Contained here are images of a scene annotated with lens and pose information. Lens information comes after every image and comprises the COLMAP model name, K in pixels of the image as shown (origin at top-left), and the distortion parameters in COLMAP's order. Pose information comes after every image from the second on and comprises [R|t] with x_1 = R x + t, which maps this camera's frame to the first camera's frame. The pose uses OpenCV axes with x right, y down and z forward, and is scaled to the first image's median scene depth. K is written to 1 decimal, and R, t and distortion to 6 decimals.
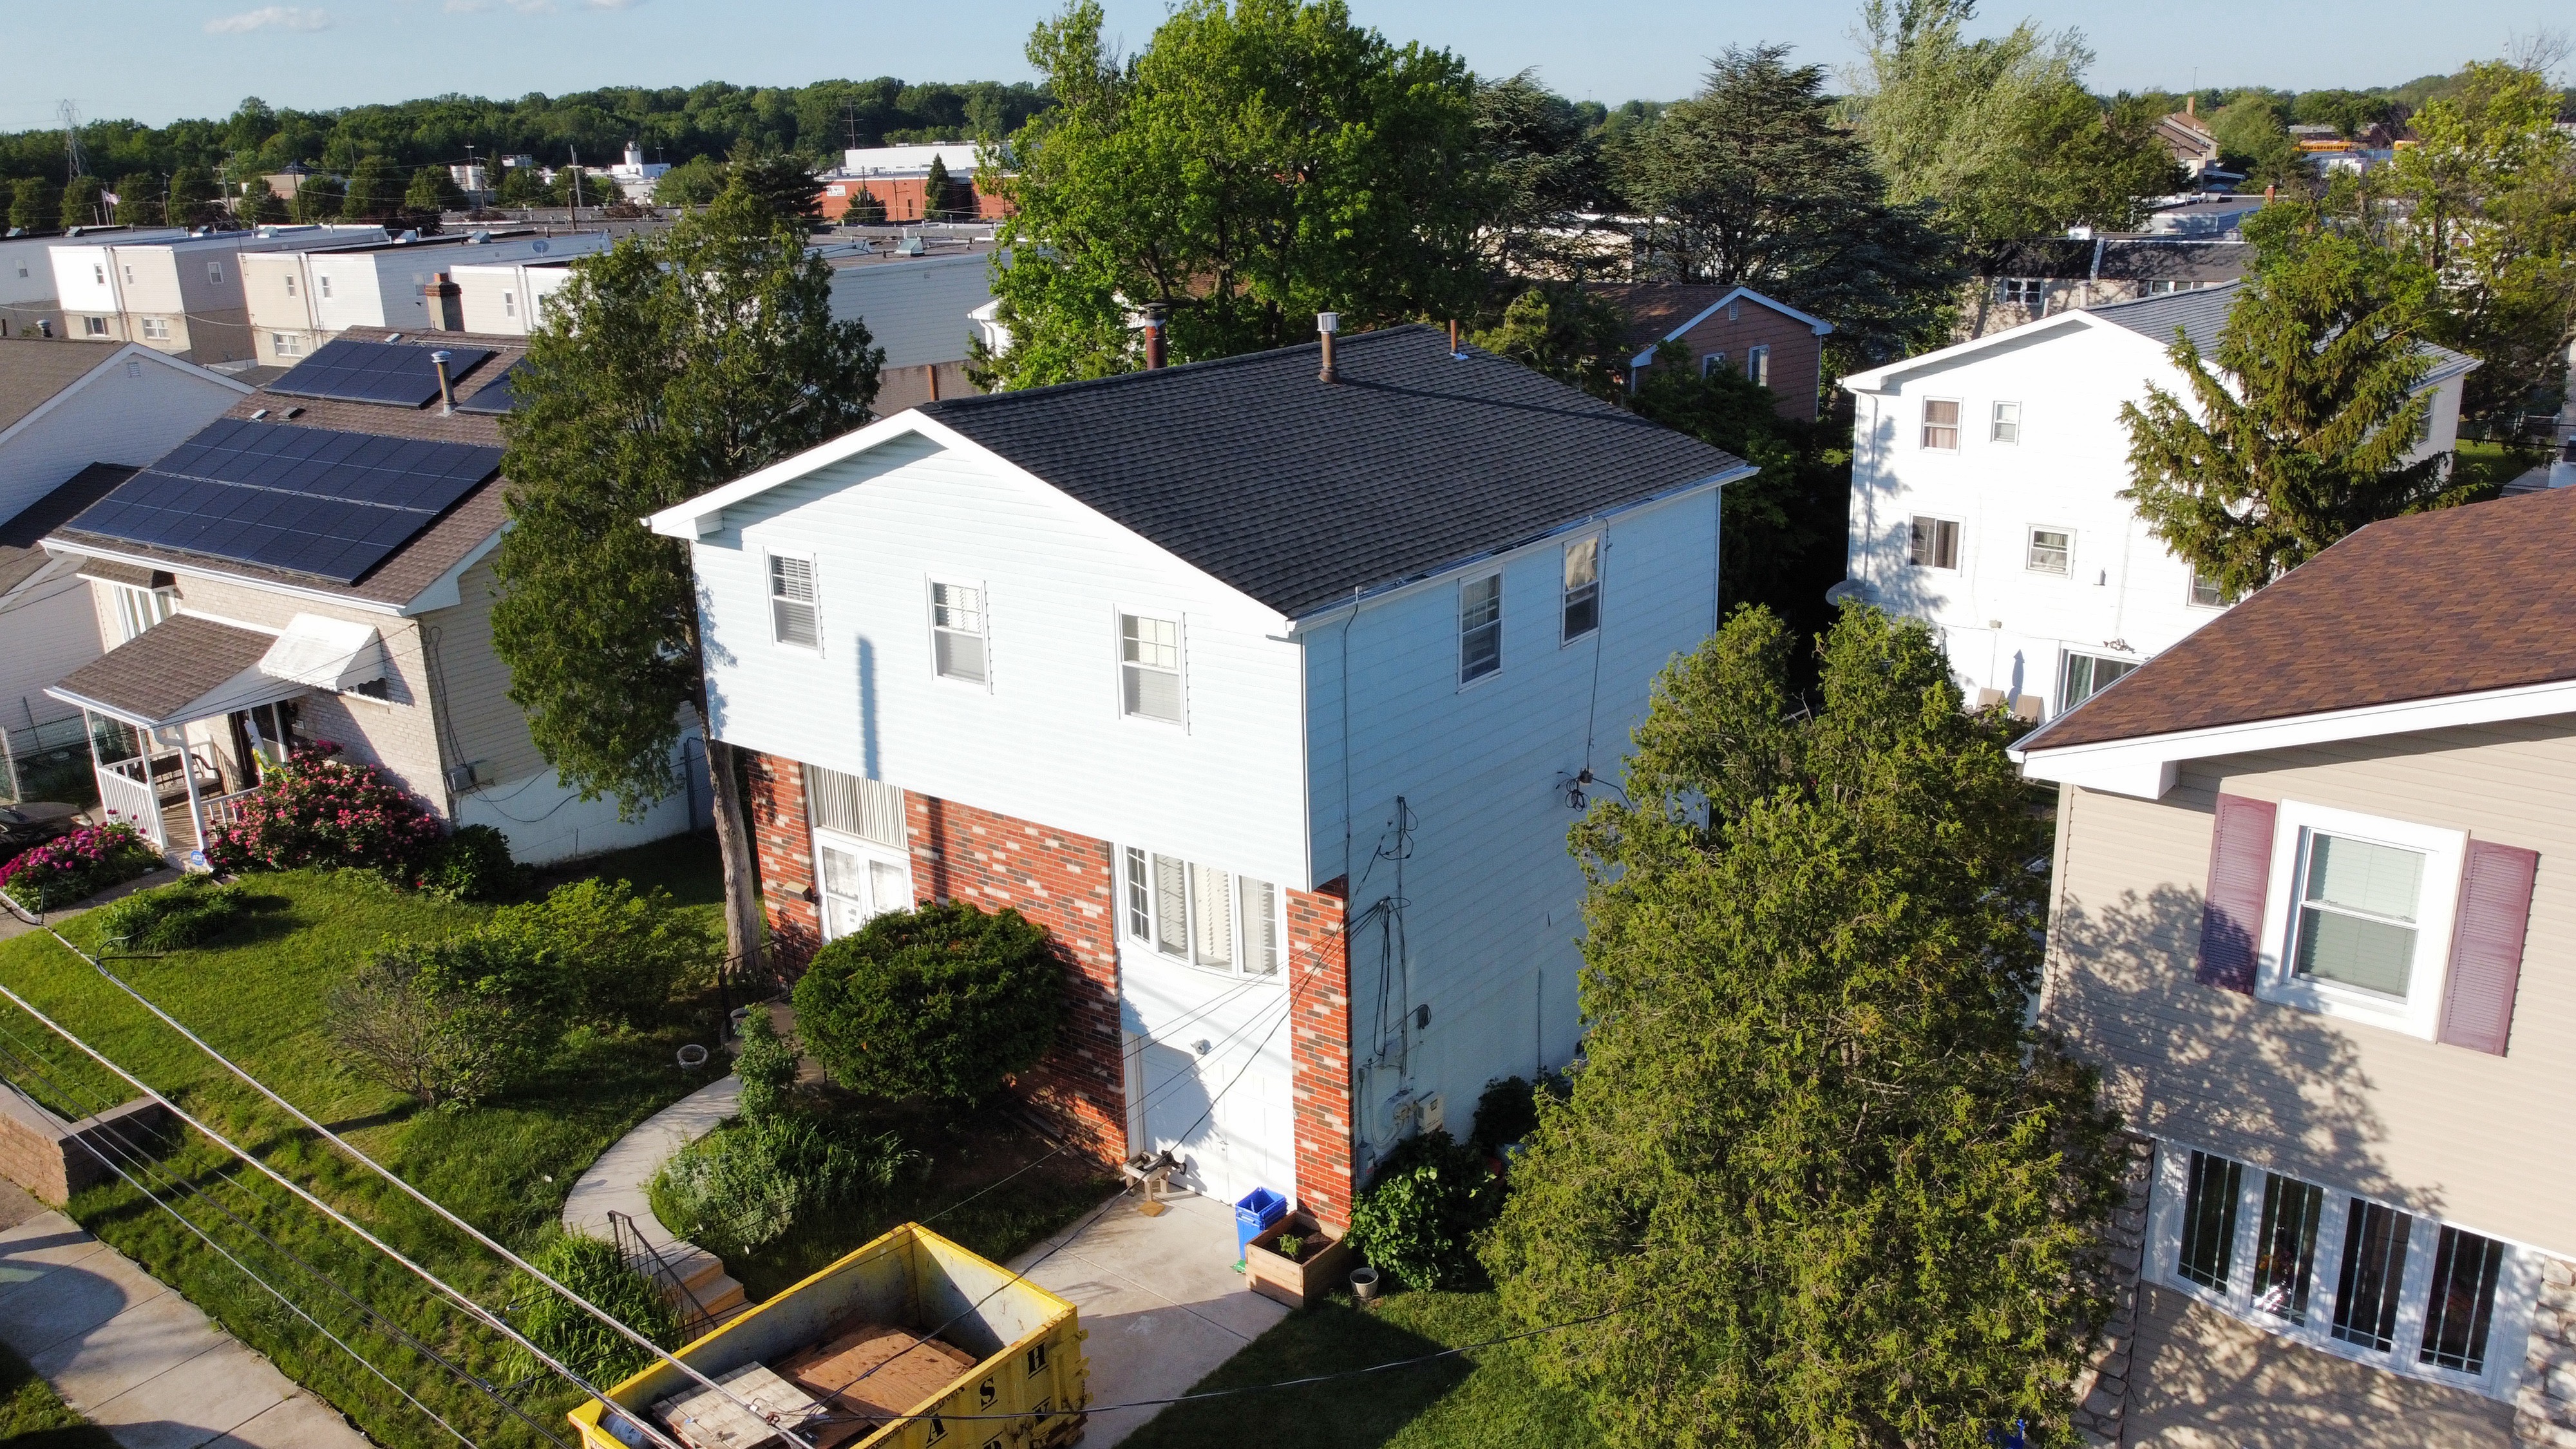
lens RADIAL K [[1928.2, 0, 1277.2], [0, 1928.2, 718.6], [0, 0, 1]] dist [-0.003668, 0.002091]
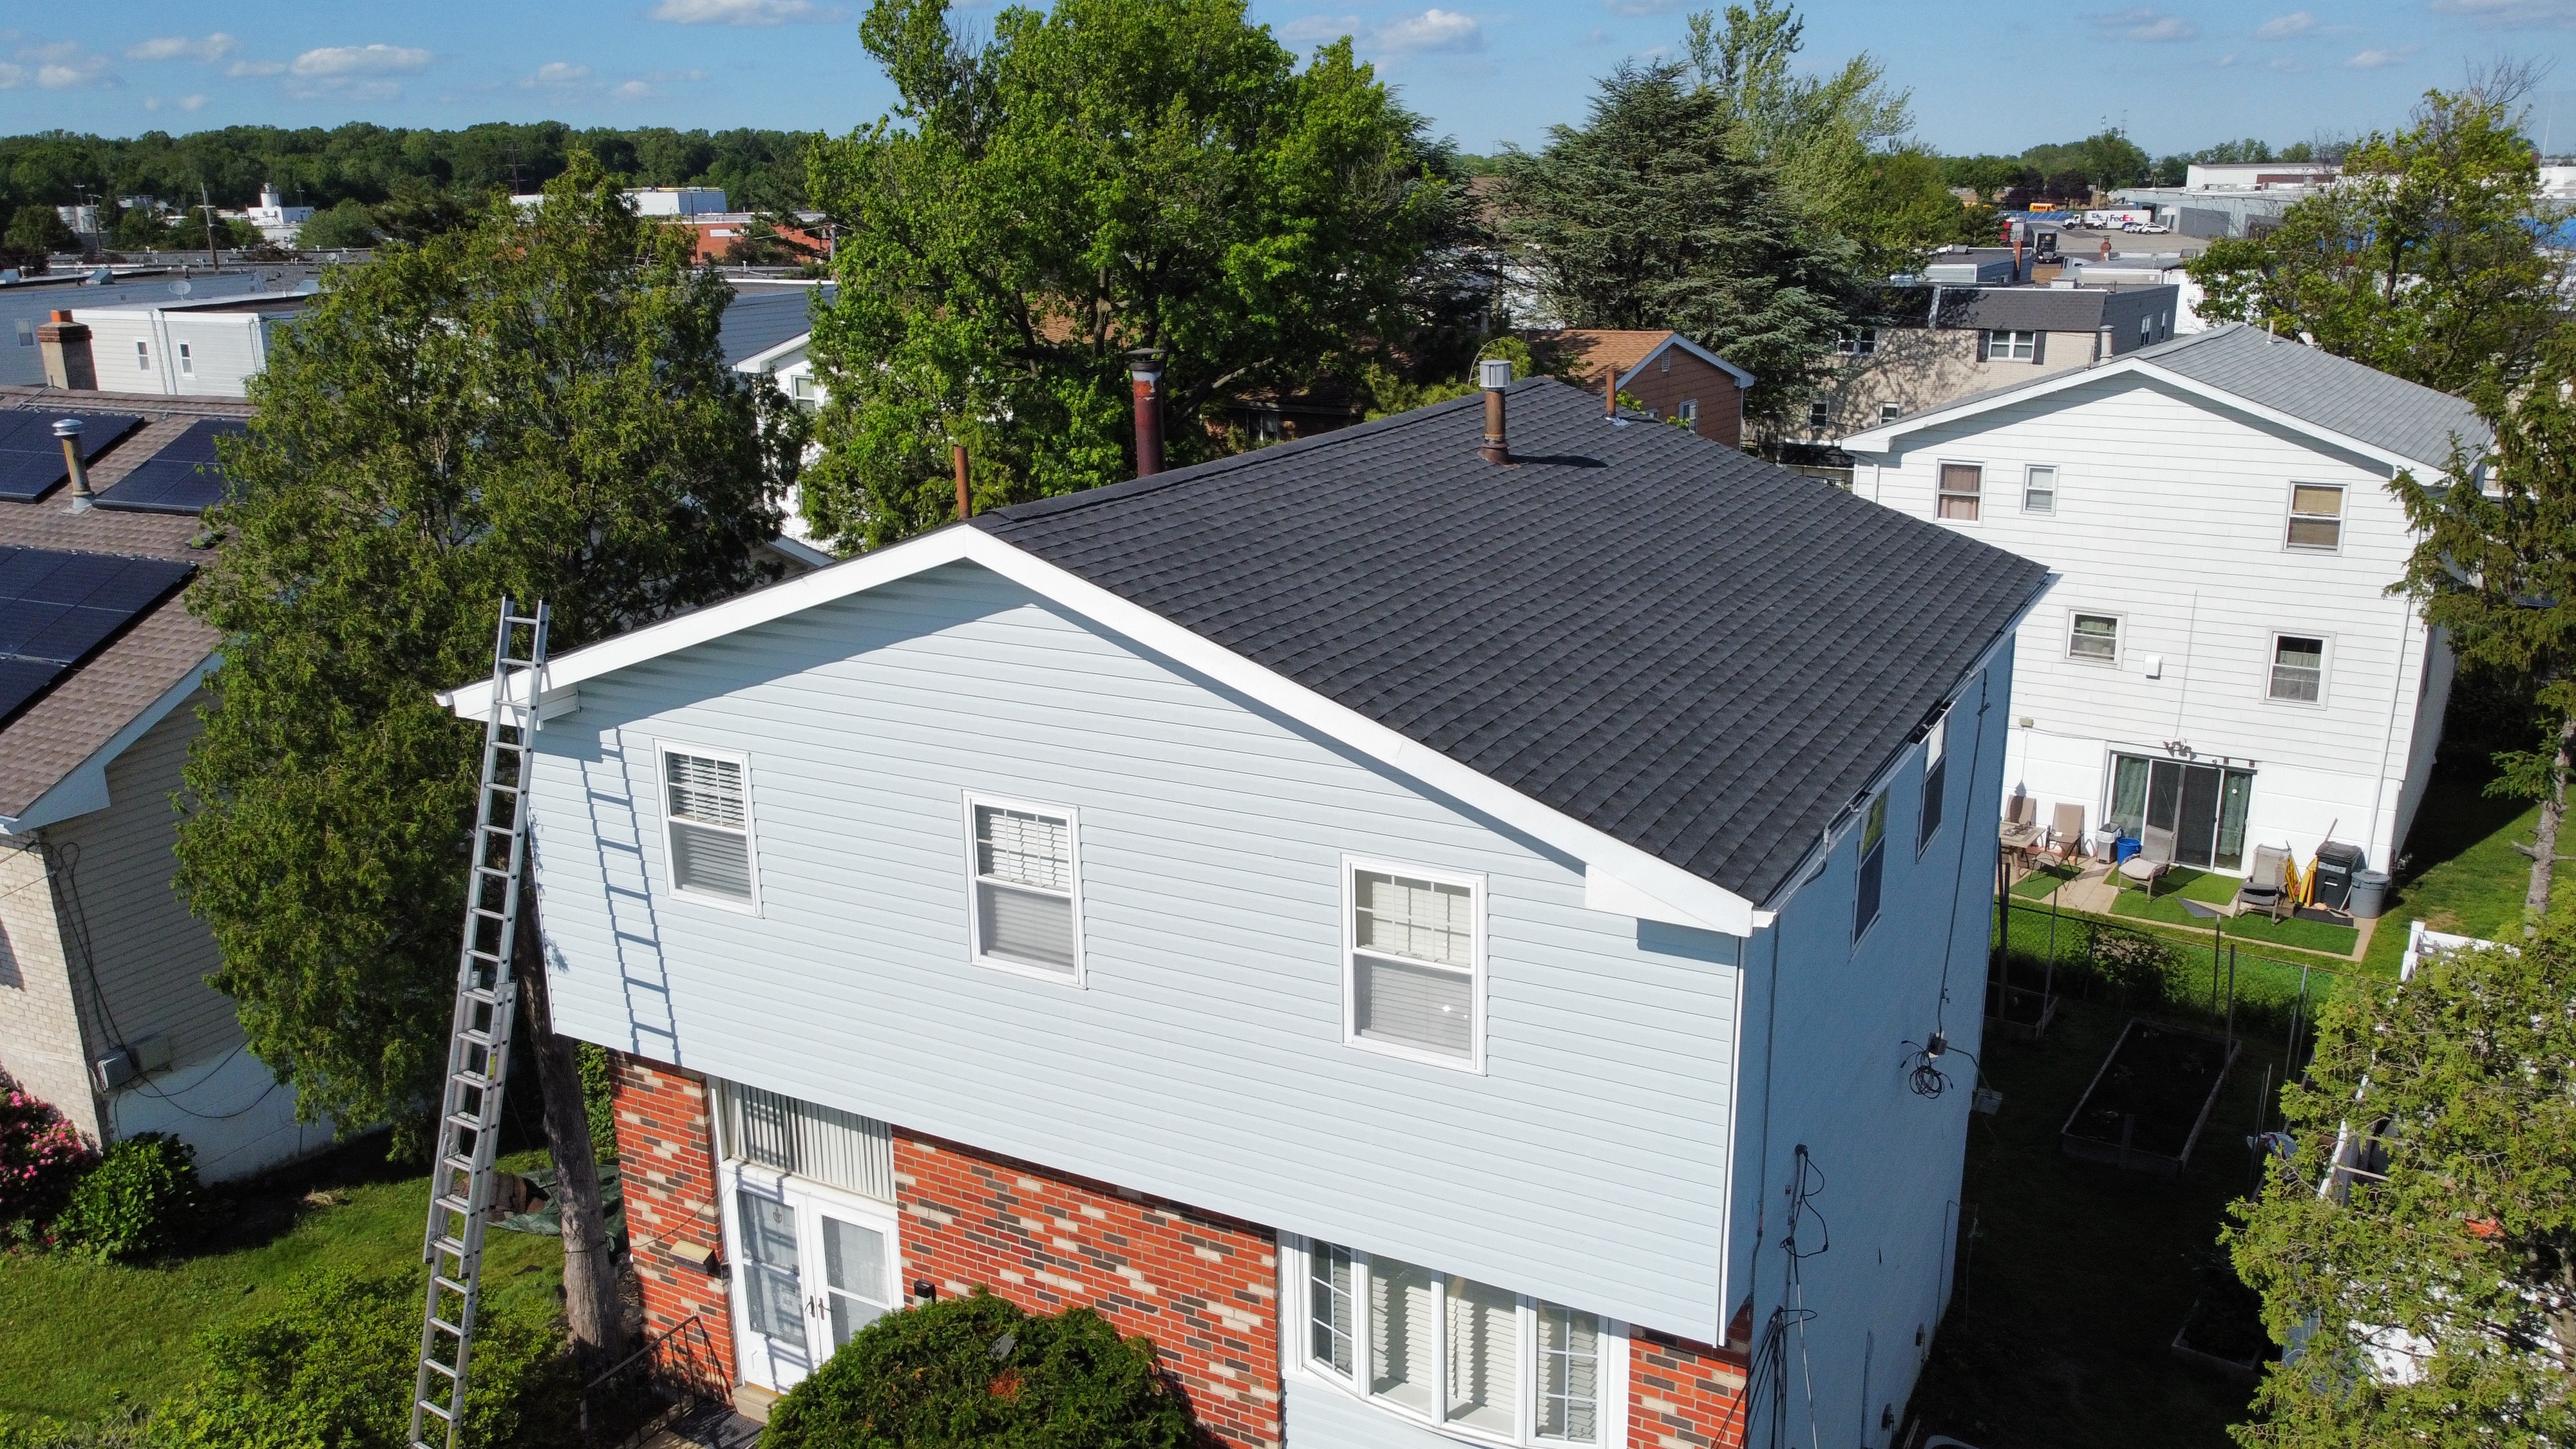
lens RADIAL K [[1928.2, 0, 1277.2], [0, 1928.2, 718.6], [0, 0, 1]] dist [-0.003668, 0.002091]
pose [[0.987387, -0.029751, 0.155503, -0.133071], [0.033839, 0.999146, -0.023705, -0.059668], [-0.154665, 0.028669, 0.987551, 0.290819]]
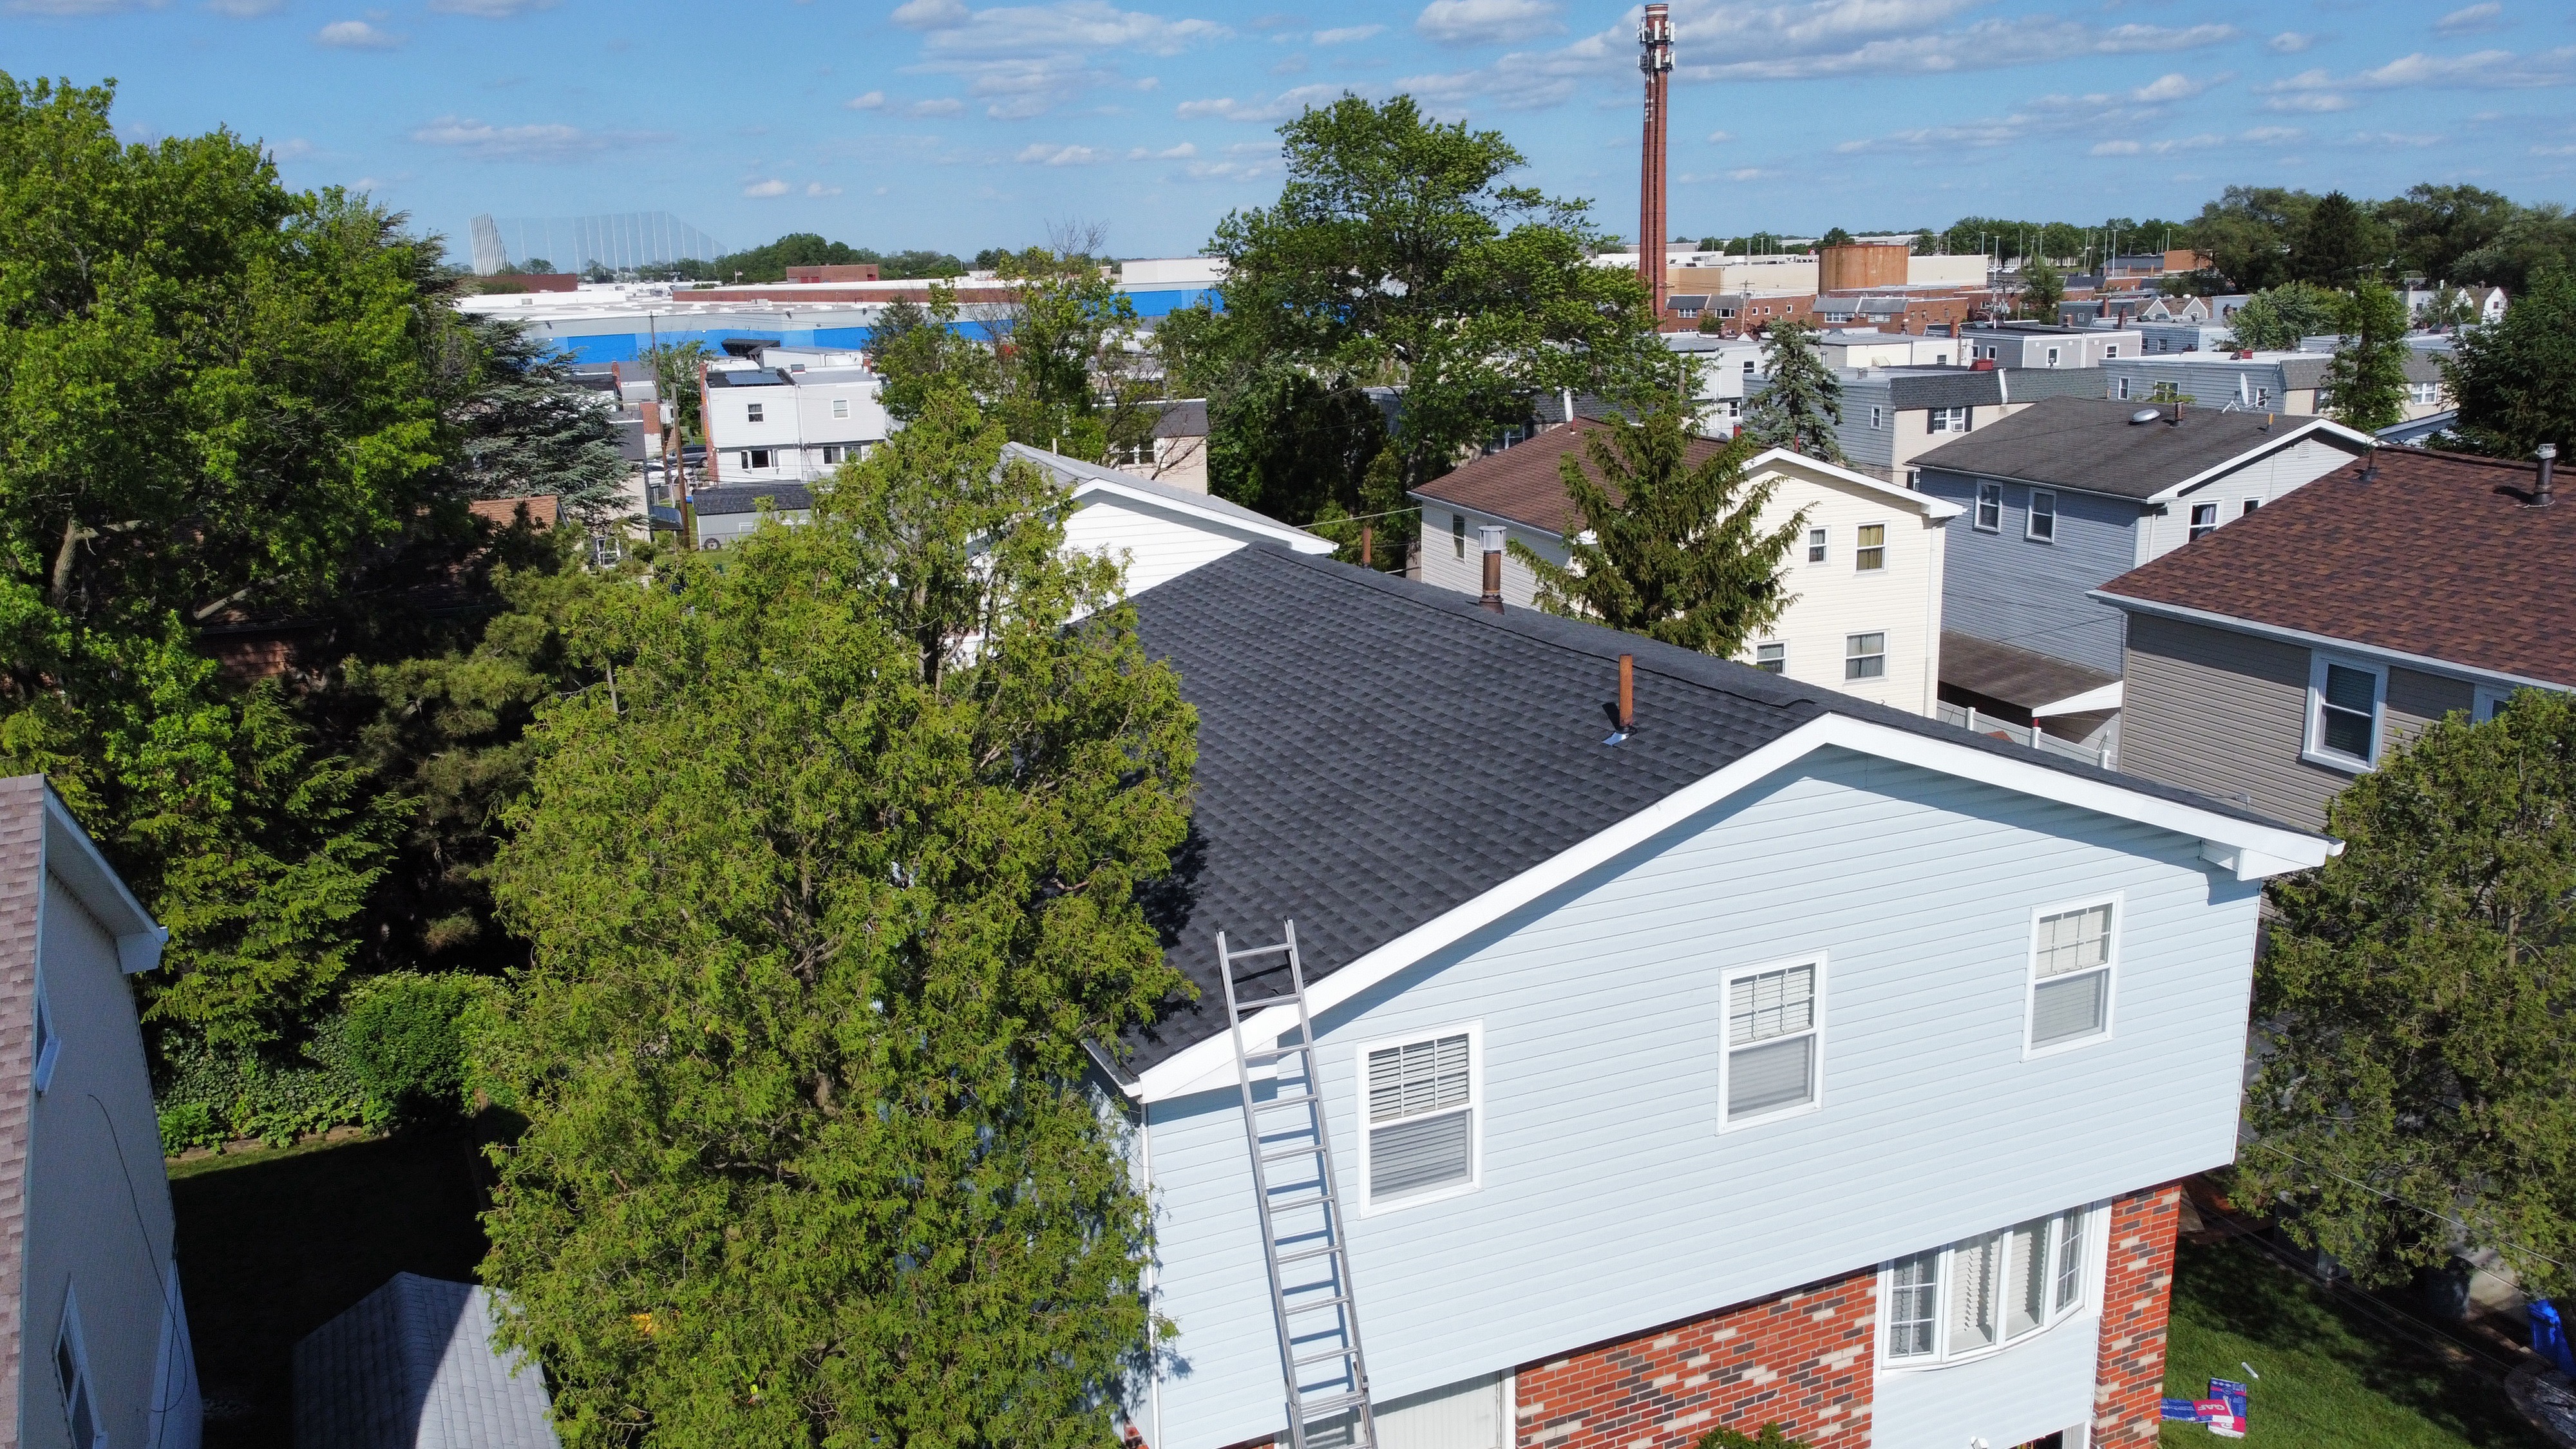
lens RADIAL K [[1935.9, 0, 1279.6], [0, 1935.9, 717.9], [0, 0, 1]] dist [-0.029689, 0.047730]
pose [[0.475502, -0.180133, 0.861075, -0.587291], [0.264826, 0.962718, 0.055154, -0.171367], [-0.838907, 0.201809, 0.505478, 0.583412]]
